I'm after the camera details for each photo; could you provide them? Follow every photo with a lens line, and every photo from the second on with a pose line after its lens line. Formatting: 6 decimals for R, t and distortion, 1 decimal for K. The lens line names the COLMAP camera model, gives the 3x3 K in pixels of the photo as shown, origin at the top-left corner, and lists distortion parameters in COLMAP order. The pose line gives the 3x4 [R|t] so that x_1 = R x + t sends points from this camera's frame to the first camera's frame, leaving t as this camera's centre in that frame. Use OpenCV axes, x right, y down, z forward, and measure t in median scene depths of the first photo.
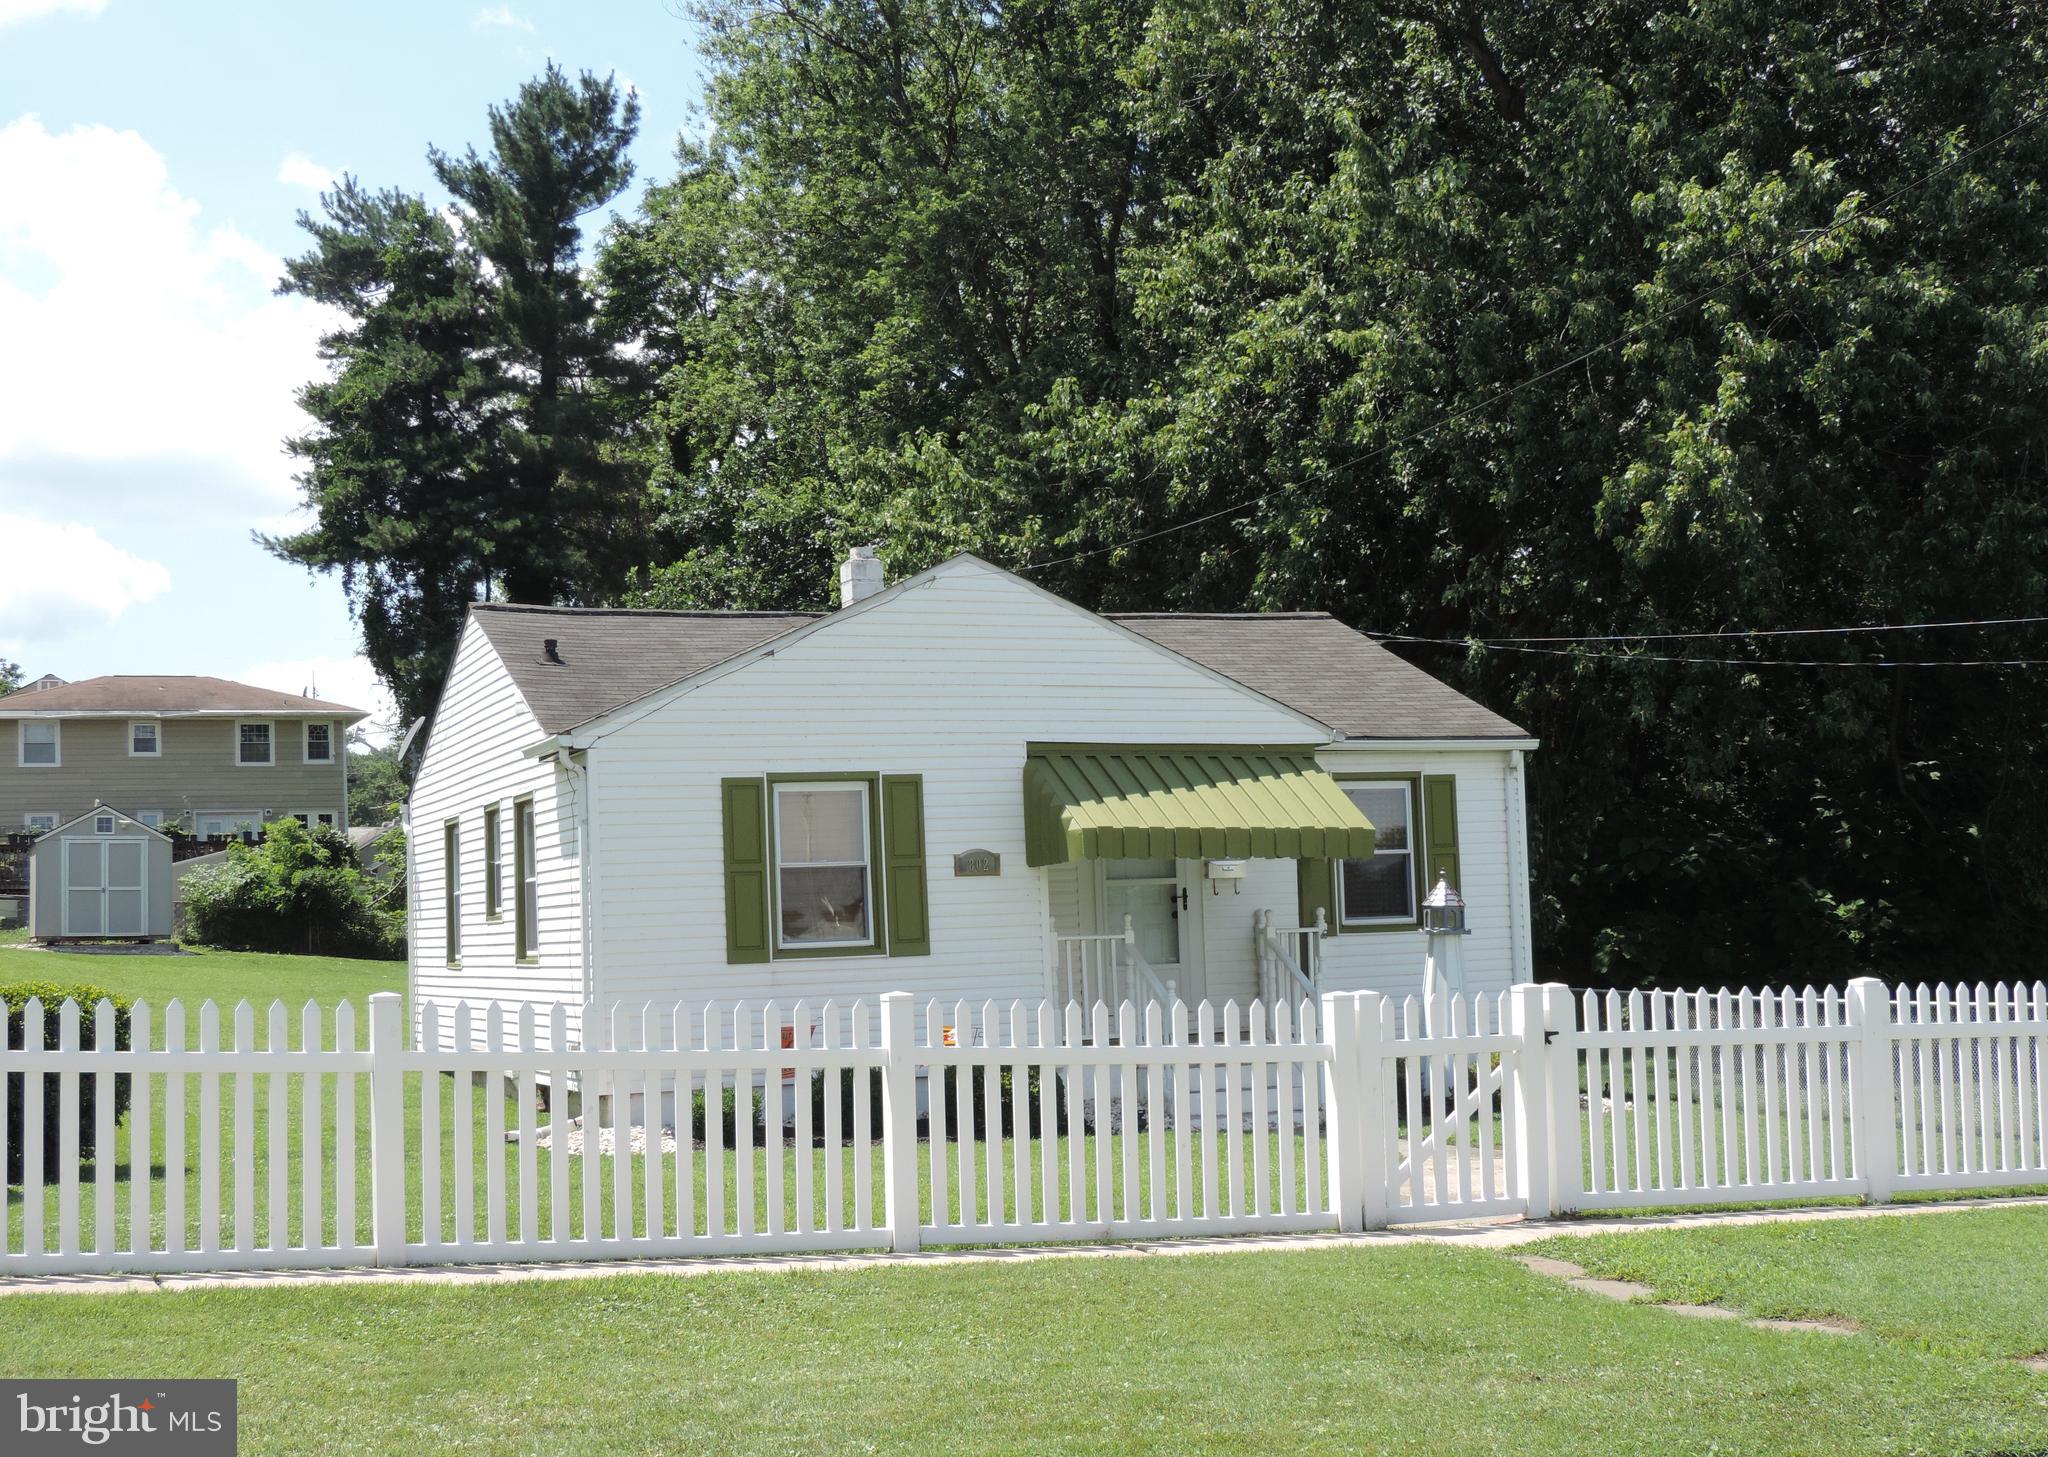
lens RADIAL K [[2614.8, 0, 1023.7], [0, 2614.8, 720.5], [0, 0, 1]] dist [-0.019853, 0.000000]
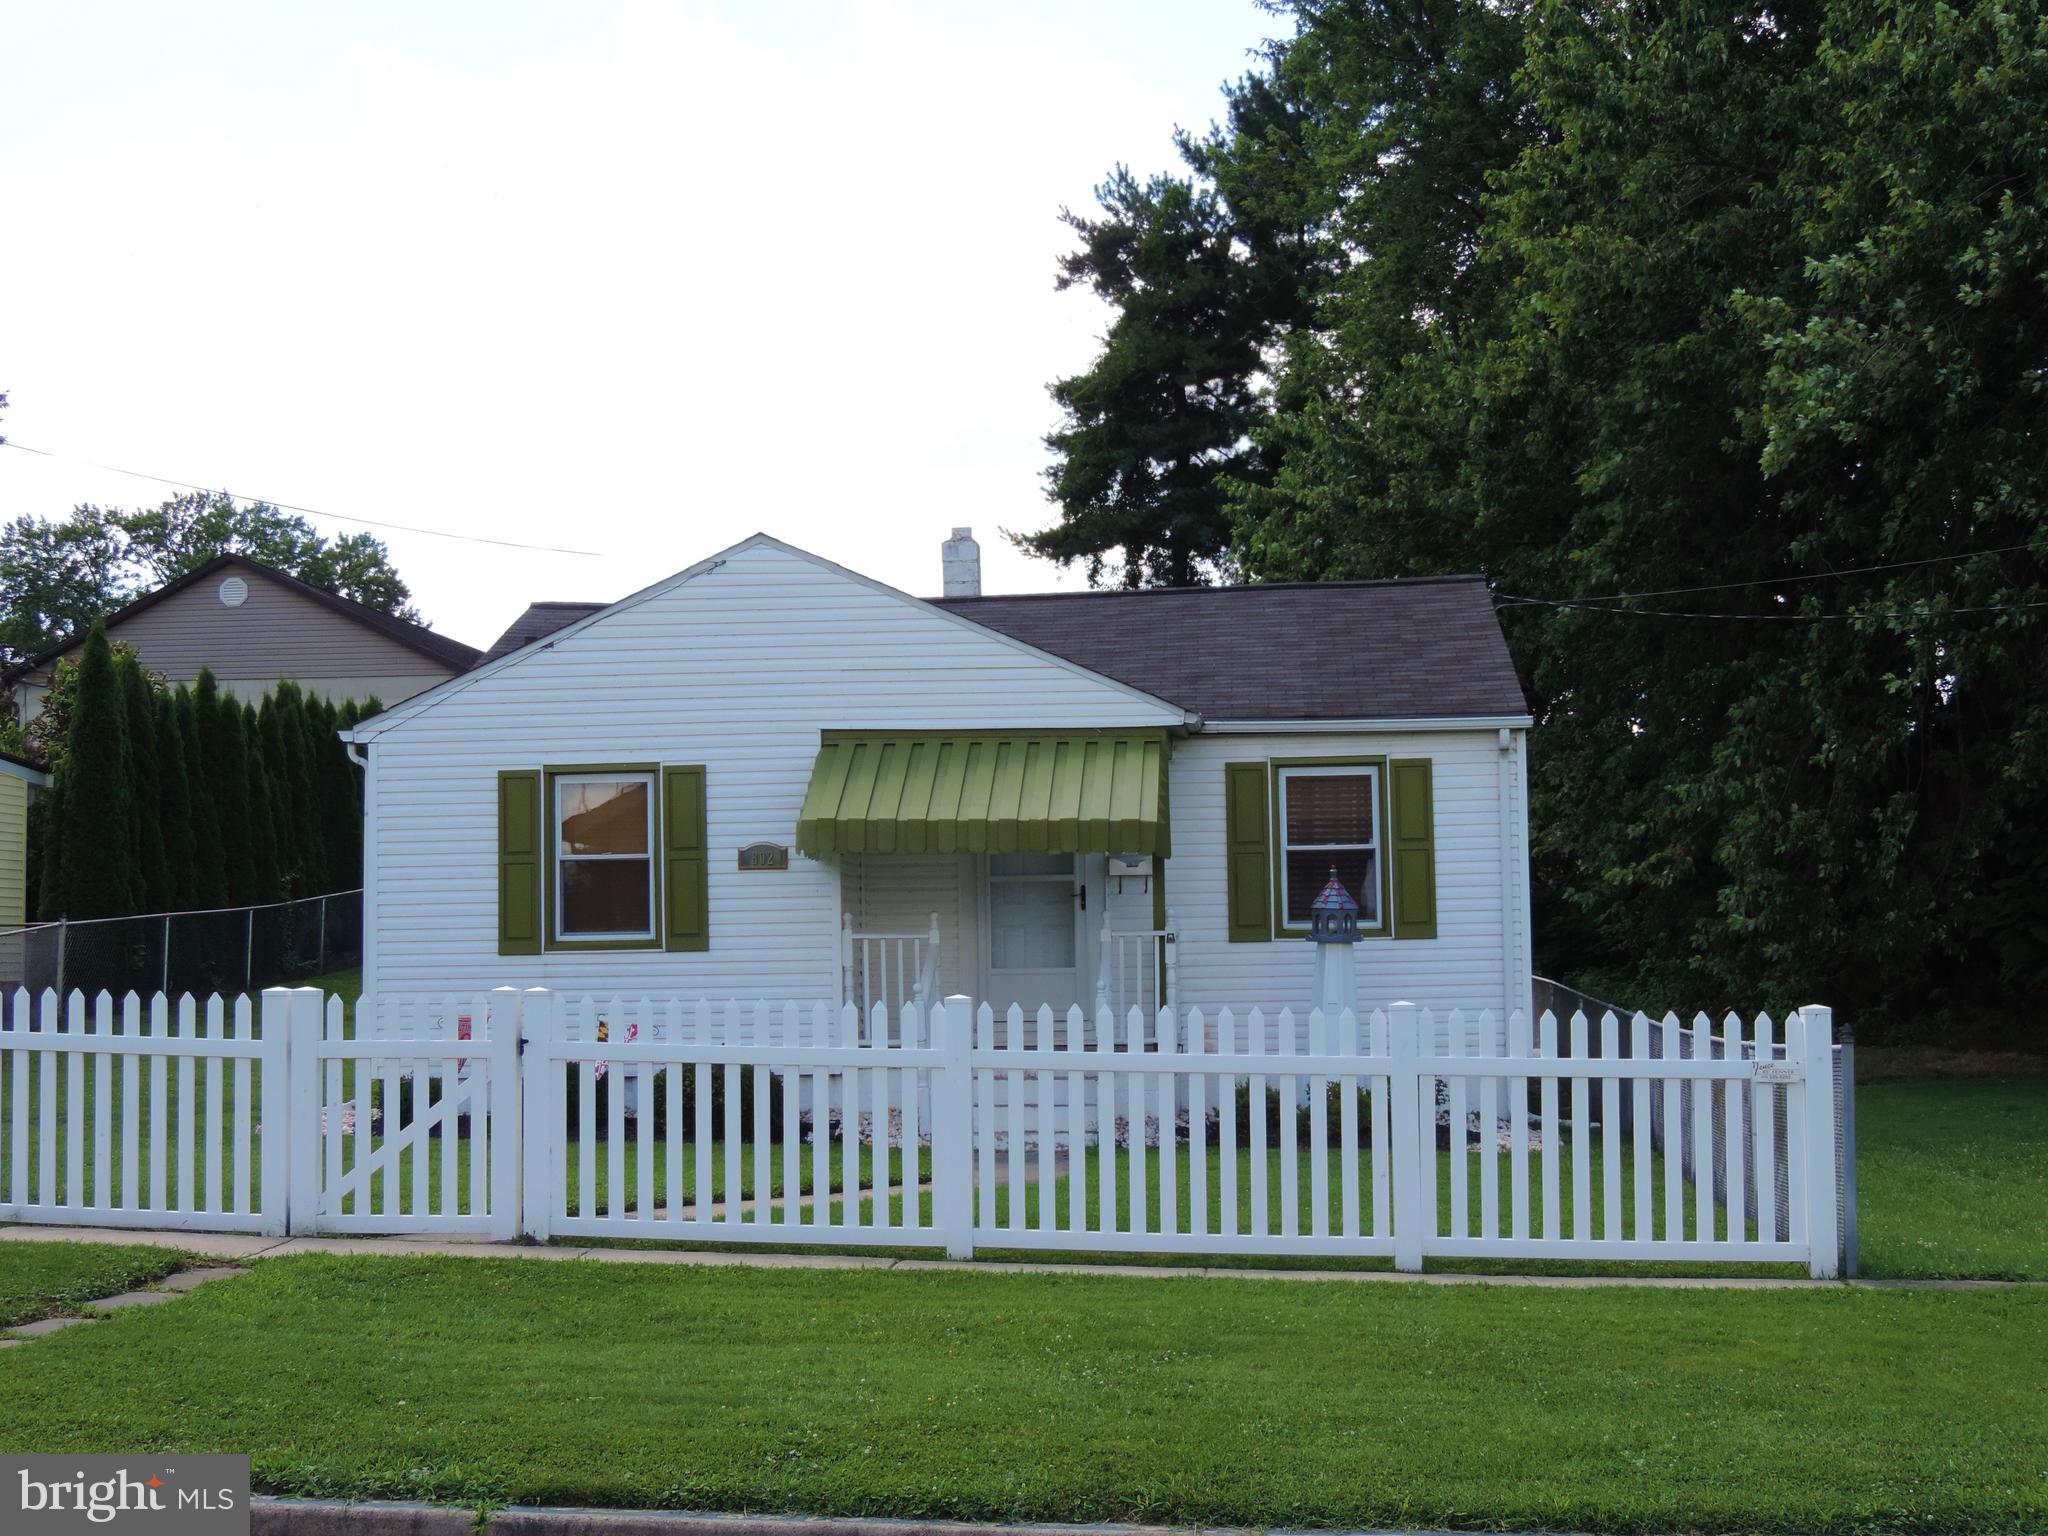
lens RADIAL K [[2742.5, 0, 1012.6], [0, 2742.5, 772.3], [0, 0, 1]] dist [-0.072748, 0.000000]
pose [[0.887690, -0.008378, -0.460365, 0.523708], [0.019165, 0.999640, 0.018761, 0.006358], [0.460042, -0.025477, 0.887532, 0.146178]]
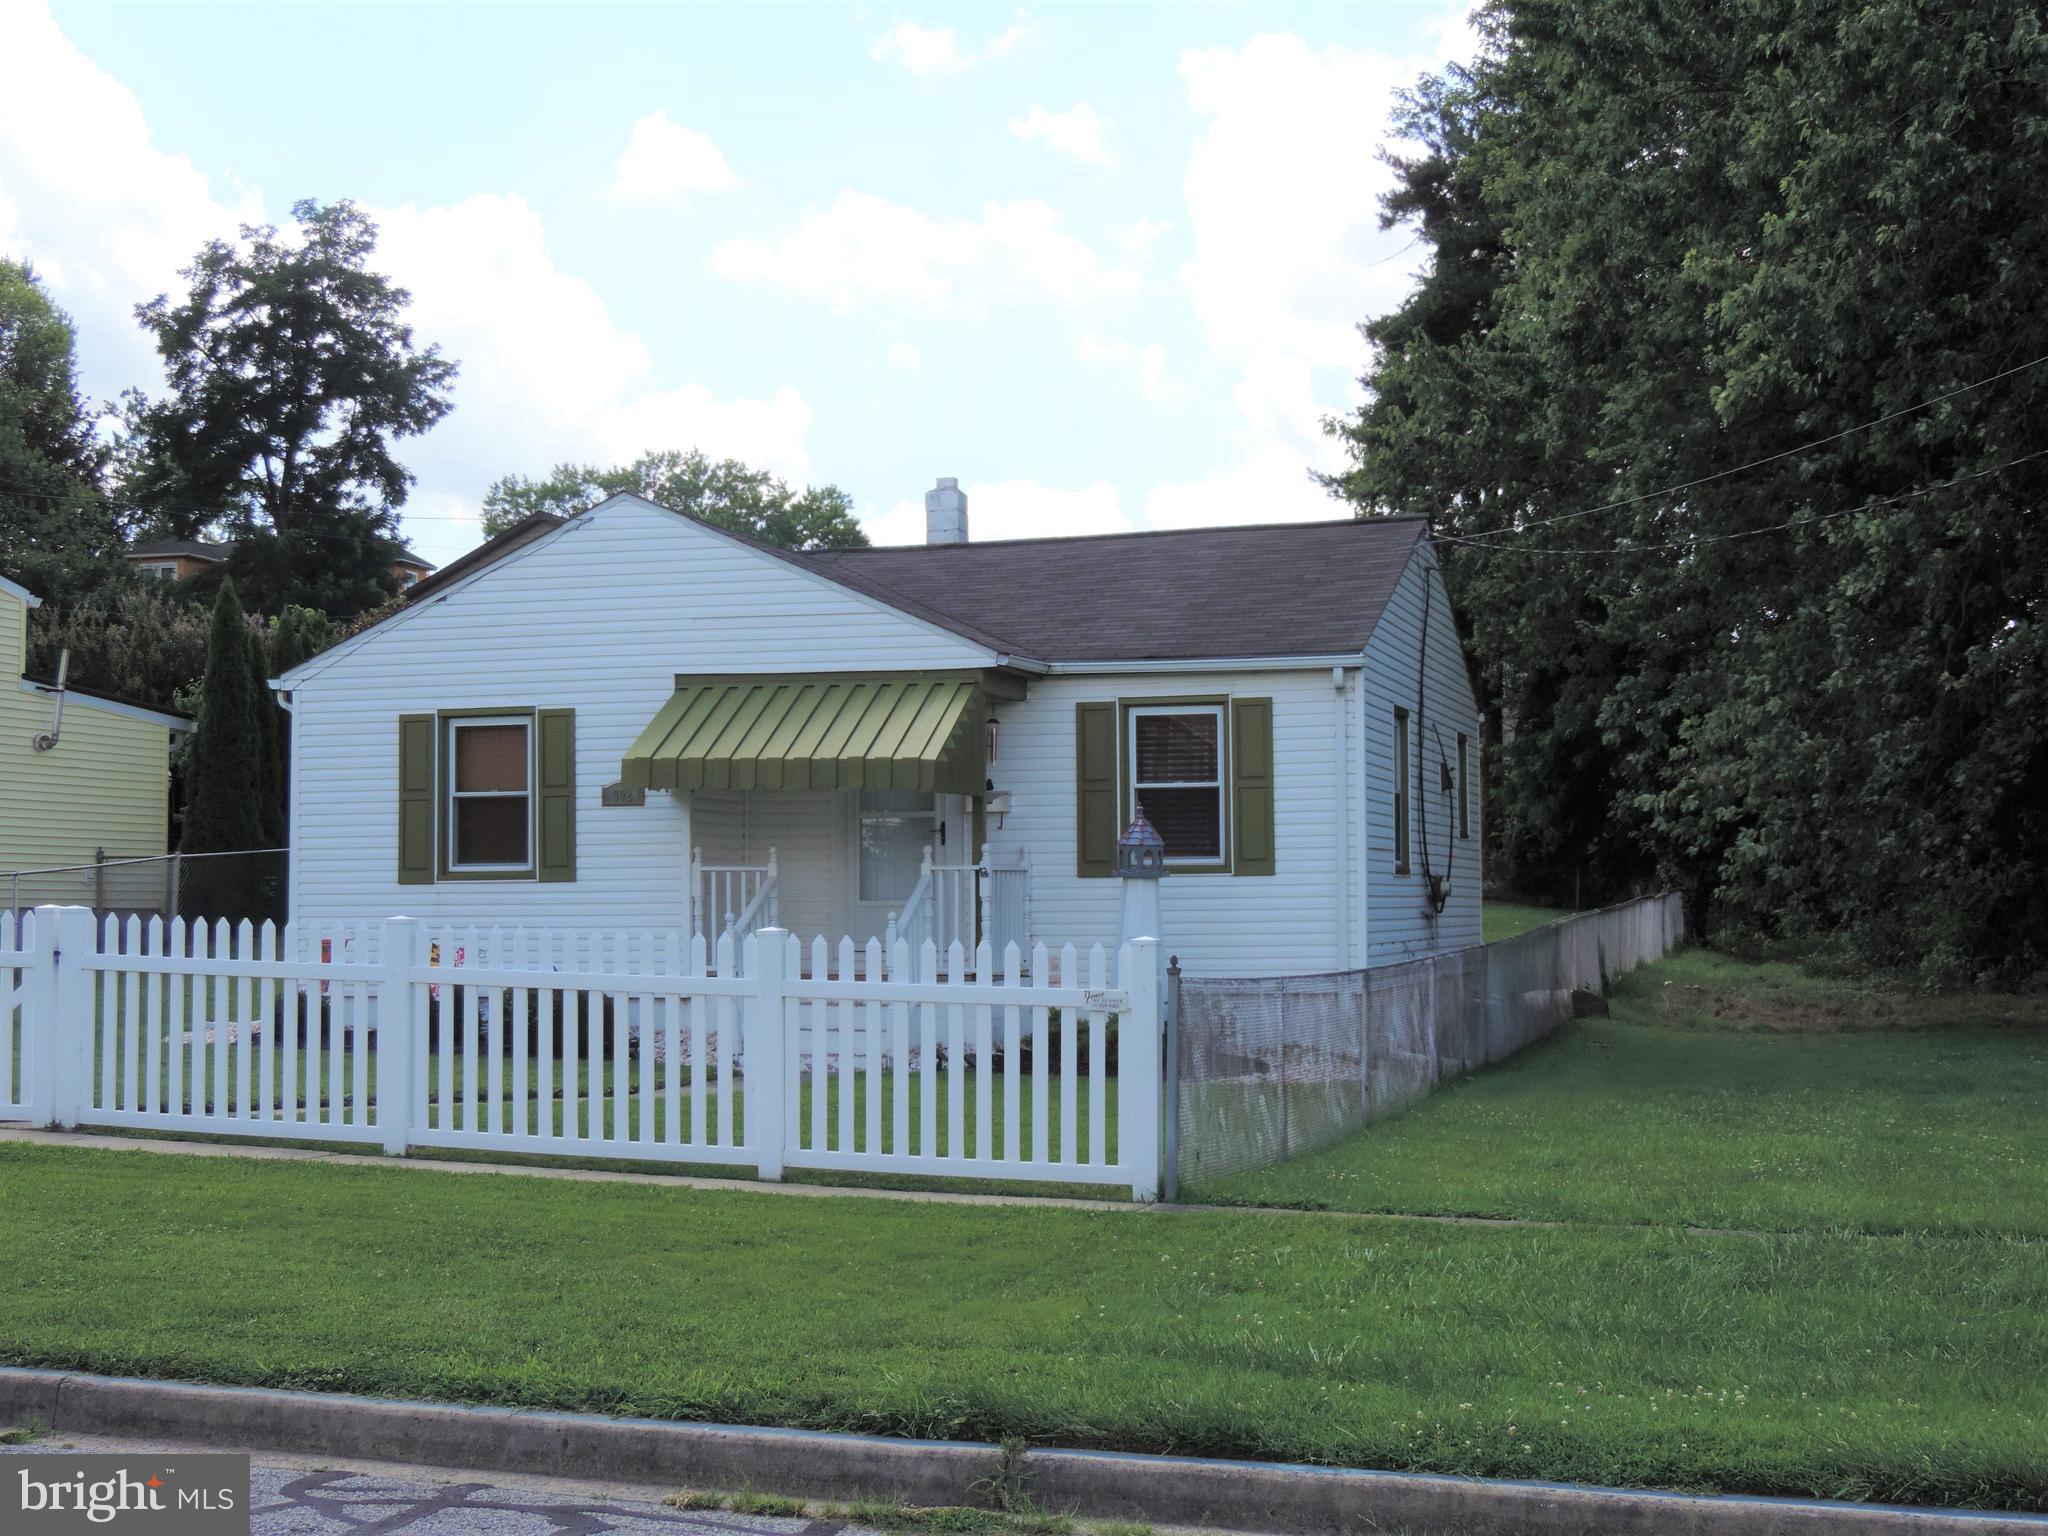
lens RADIAL K [[2742.5, 0, 1010.5], [0, 2742.5, 764.5], [0, 0, 1]] dist [-0.072748, 0.000000]
pose [[0.770838, -0.001417, -0.637030, 0.778649], [0.027977, 0.999108, 0.031632, 0.013225], [0.636417, -0.042206, 0.770190, 0.265460]]
